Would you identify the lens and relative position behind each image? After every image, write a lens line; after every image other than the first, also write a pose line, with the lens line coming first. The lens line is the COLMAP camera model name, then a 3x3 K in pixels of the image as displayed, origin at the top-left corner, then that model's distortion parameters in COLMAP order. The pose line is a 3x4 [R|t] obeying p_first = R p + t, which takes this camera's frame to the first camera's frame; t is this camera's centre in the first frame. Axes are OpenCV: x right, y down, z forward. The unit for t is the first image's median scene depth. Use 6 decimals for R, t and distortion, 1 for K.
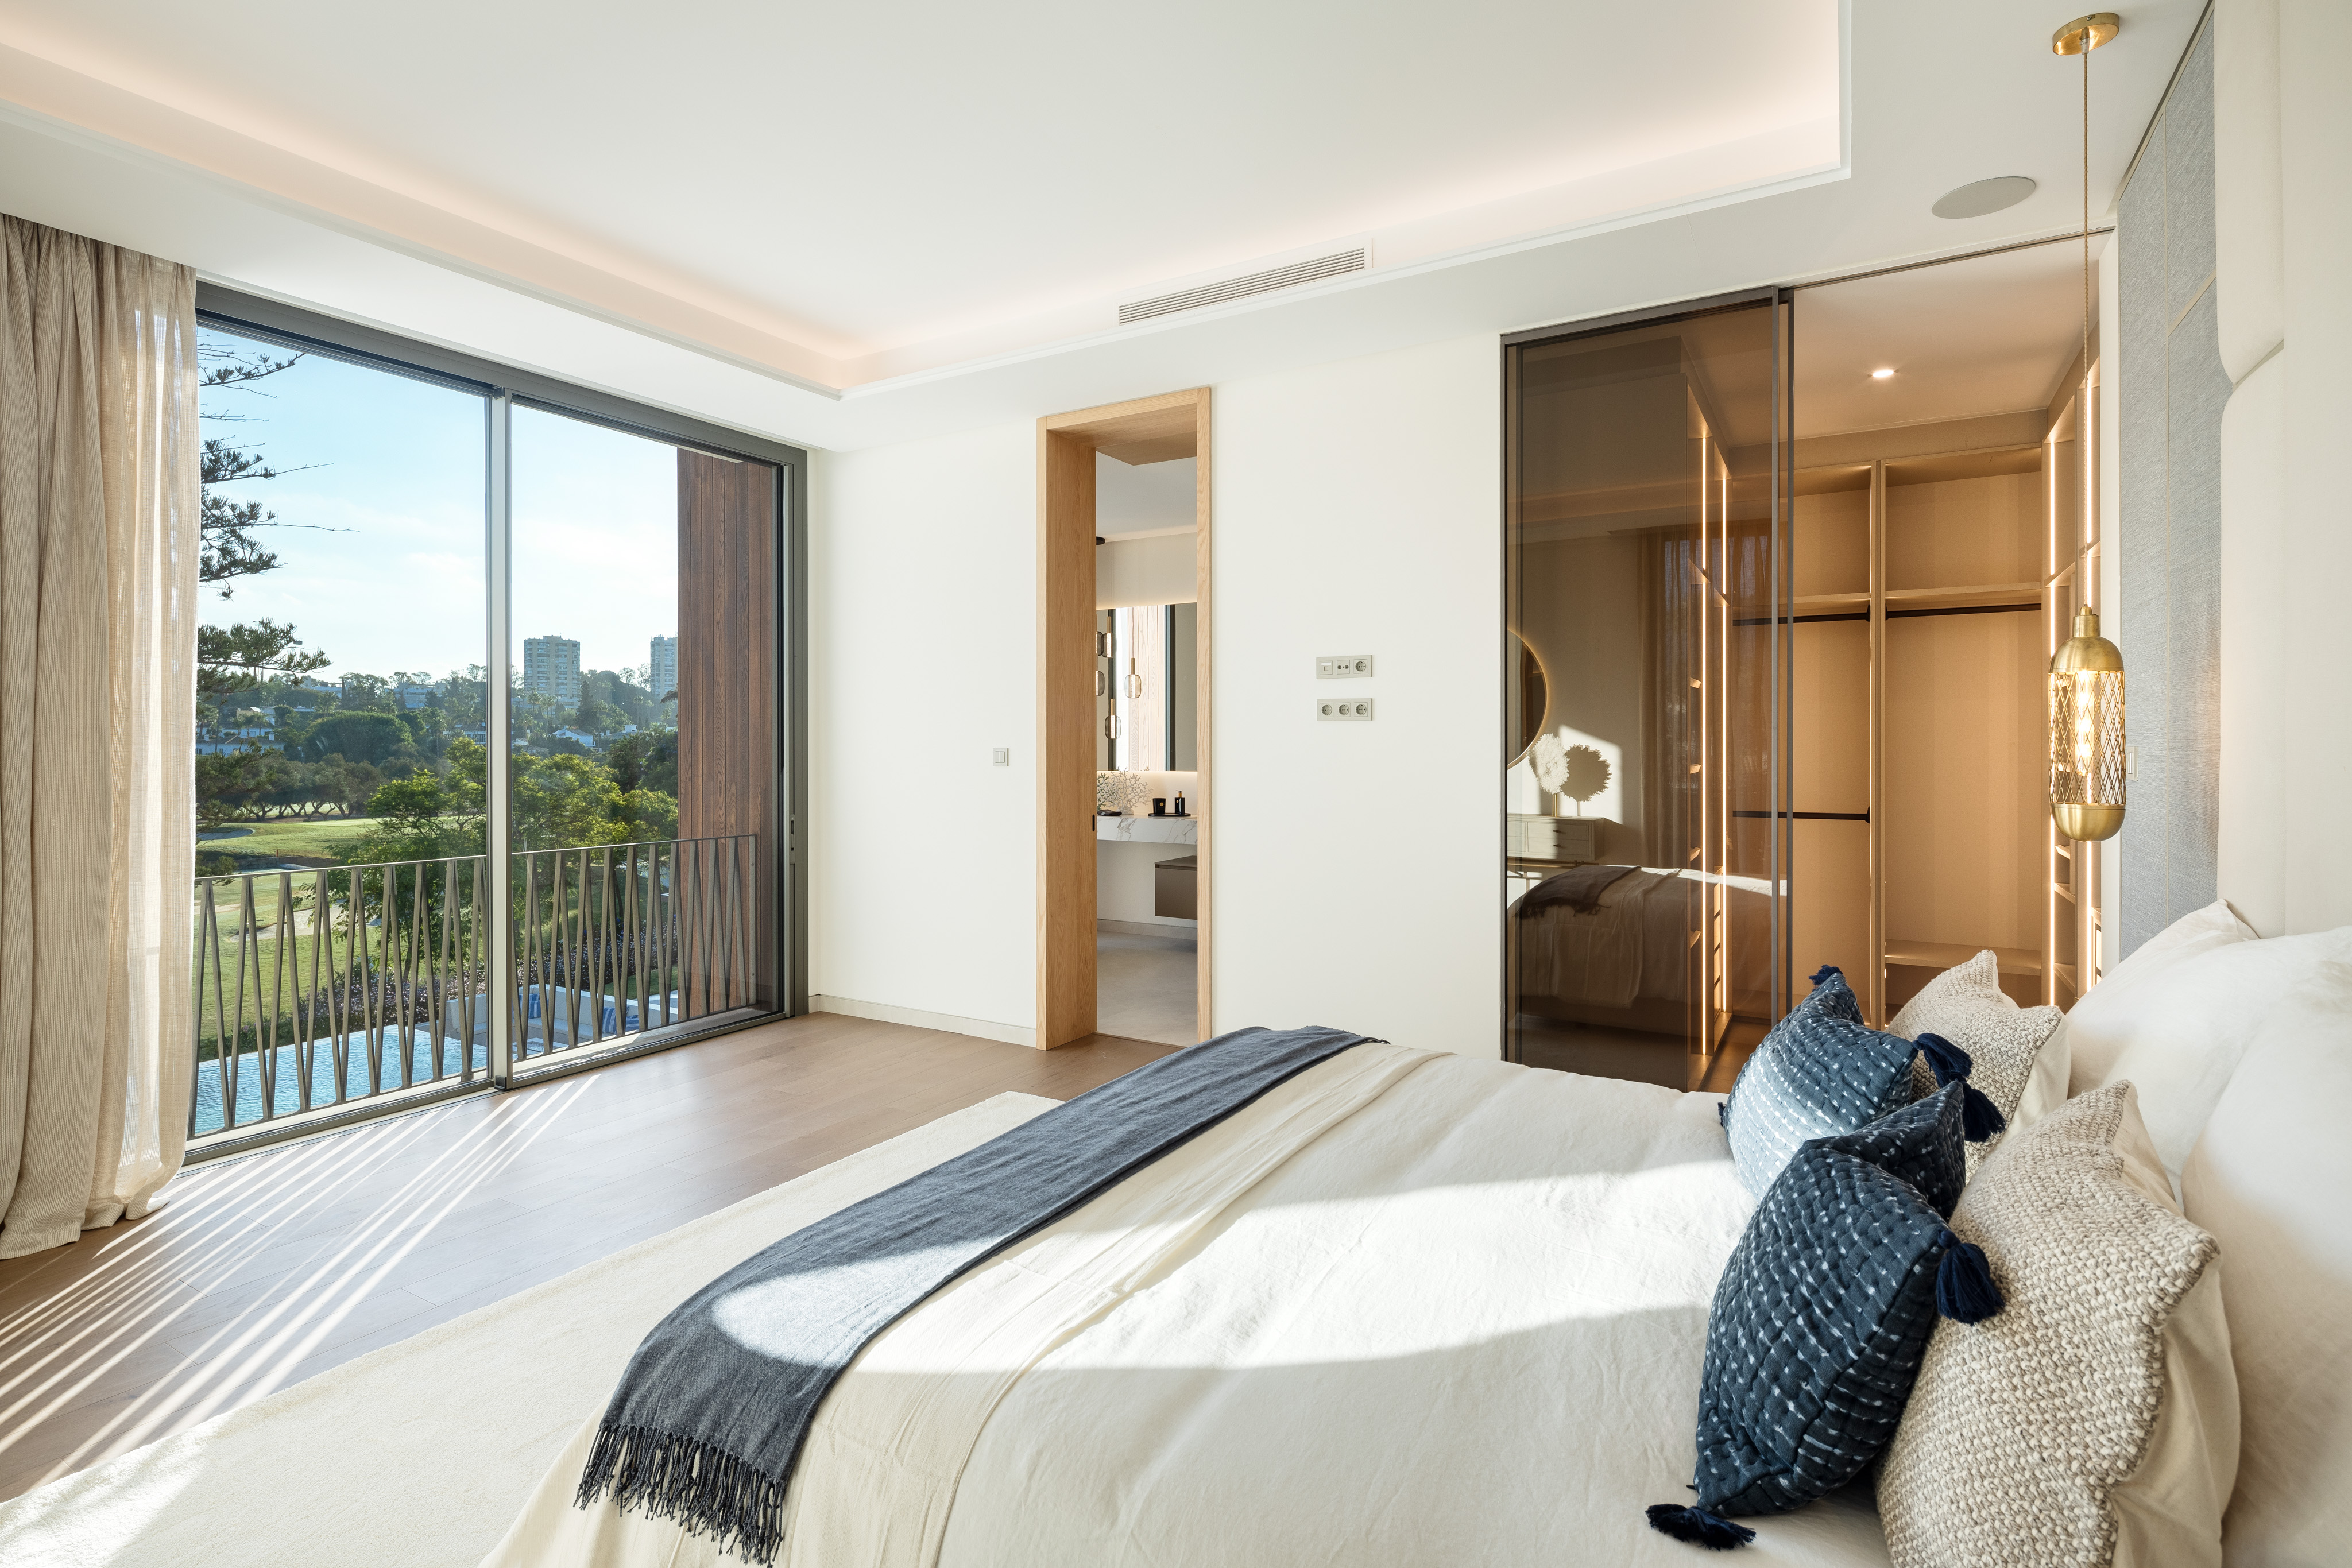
lens RADIAL K [[1123.3, 0, 1177.6], [0, 1123.3, 735.9], [0, 0, 1]] dist [-0.001617, -0.000302]
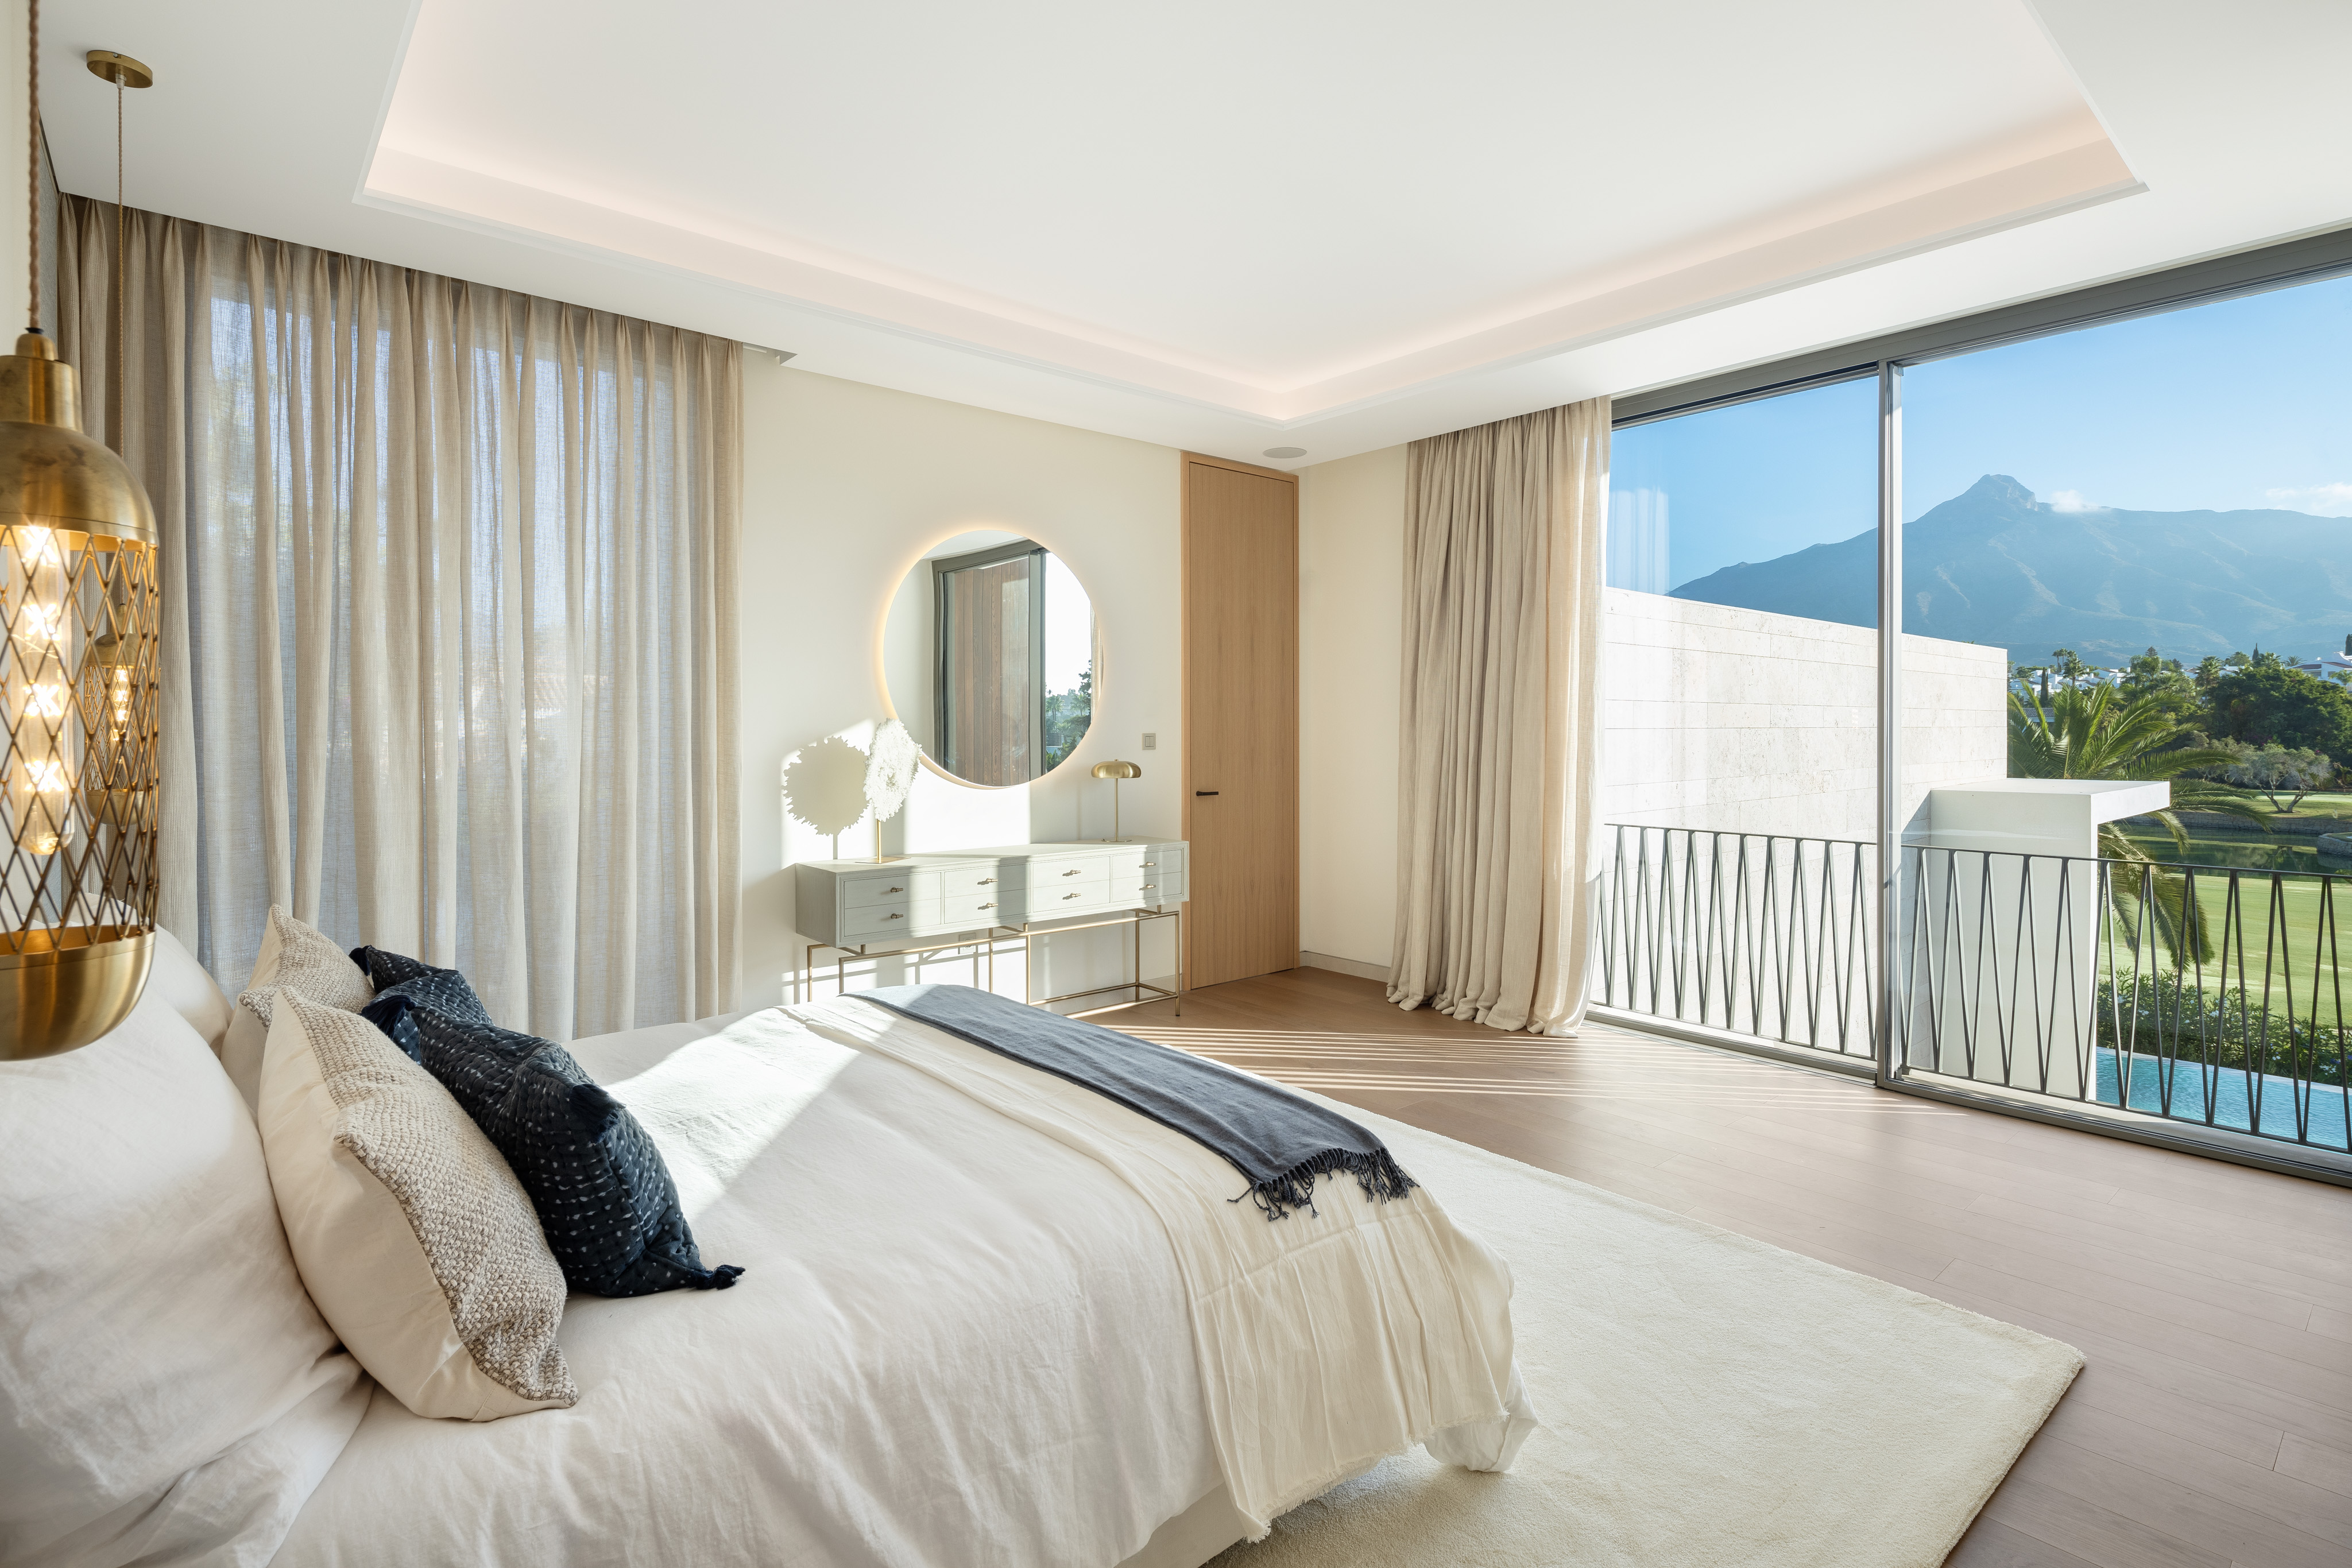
lens RADIAL K [[1152.0, 0, 1176.7], [0, 1152.0, 737.9], [0, 0, 1]] dist [0.000555, -0.000106]
pose [[-0.321794, 0.008383, -0.946773, 0.676233], [0.005030, 0.999962, 0.007145, 0.004187], [0.946796, -0.002463, -0.321824, 0.948887]]
